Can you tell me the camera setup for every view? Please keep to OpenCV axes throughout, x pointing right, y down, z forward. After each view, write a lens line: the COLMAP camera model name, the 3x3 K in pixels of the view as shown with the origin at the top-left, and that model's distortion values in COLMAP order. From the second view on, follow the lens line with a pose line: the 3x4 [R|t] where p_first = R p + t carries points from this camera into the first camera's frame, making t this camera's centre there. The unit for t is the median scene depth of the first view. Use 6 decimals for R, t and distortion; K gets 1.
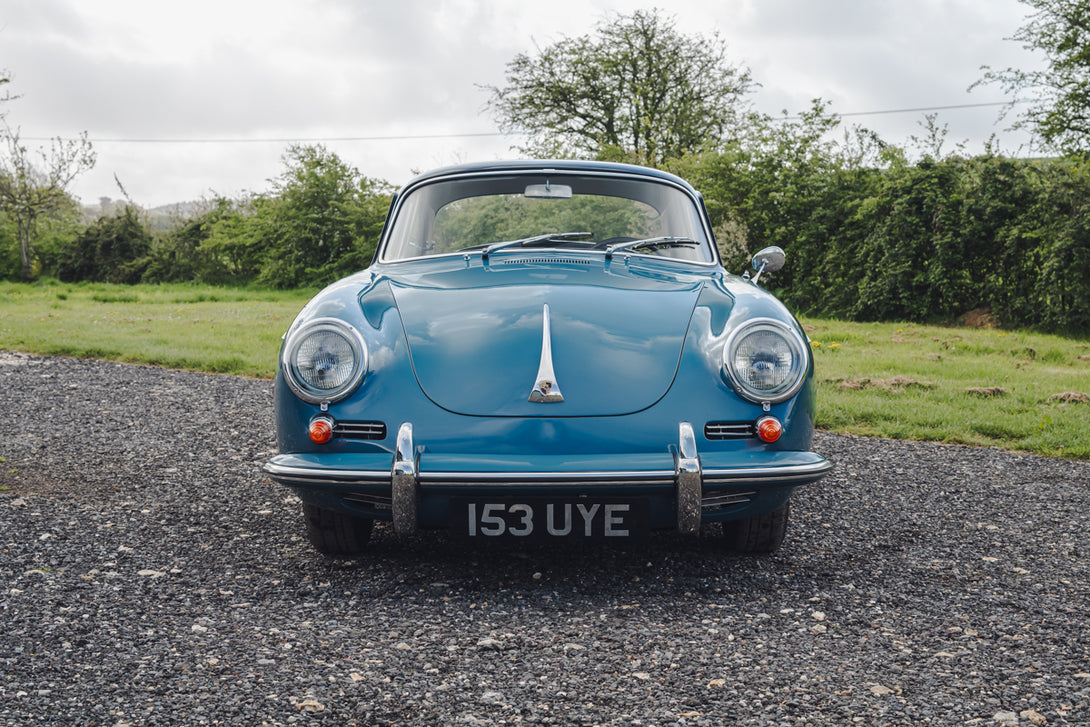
lens RADIAL K [[1561.6, 0, 545.0], [0, 1561.6, 363.5], [0, 0, 1]] dist [-0.022534, 0.082296]
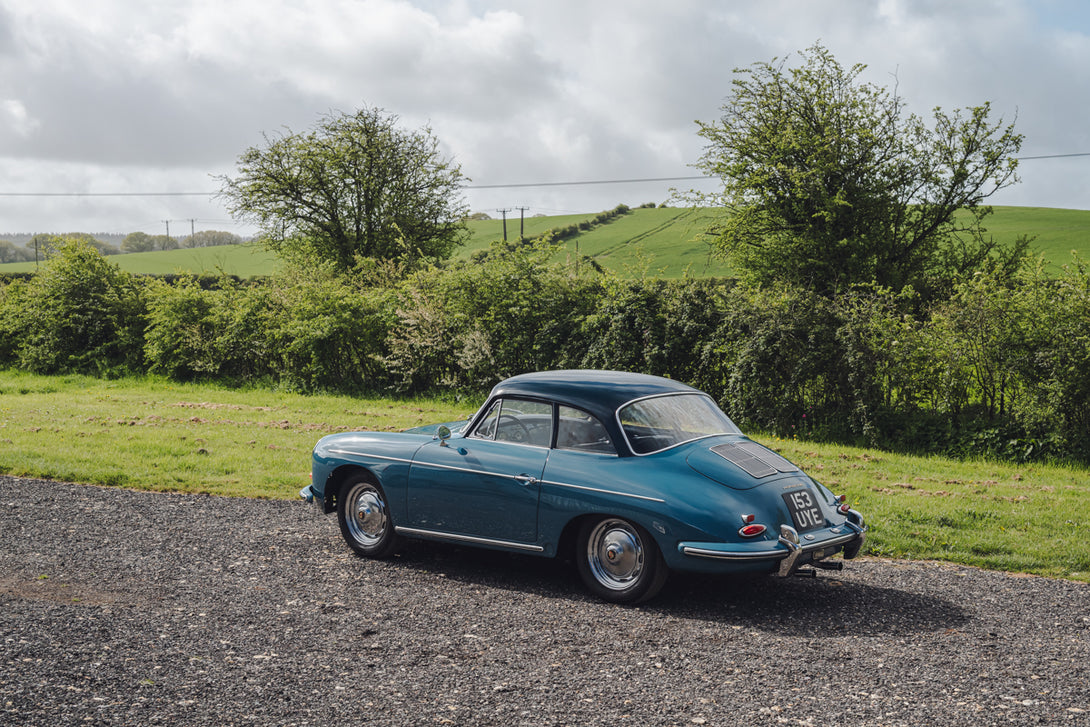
lens RADIAL K [[1561.6, 0, 545.0], [0, 1561.6, 363.5], [0, 0, 1]] dist [-0.022534, 0.082296]
pose [[0.978447, -0.005600, 0.206421, -0.076668], [0.011157, 0.999606, -0.025763, -0.034369], [-0.206196, 0.027511, 0.978124, -0.182249]]
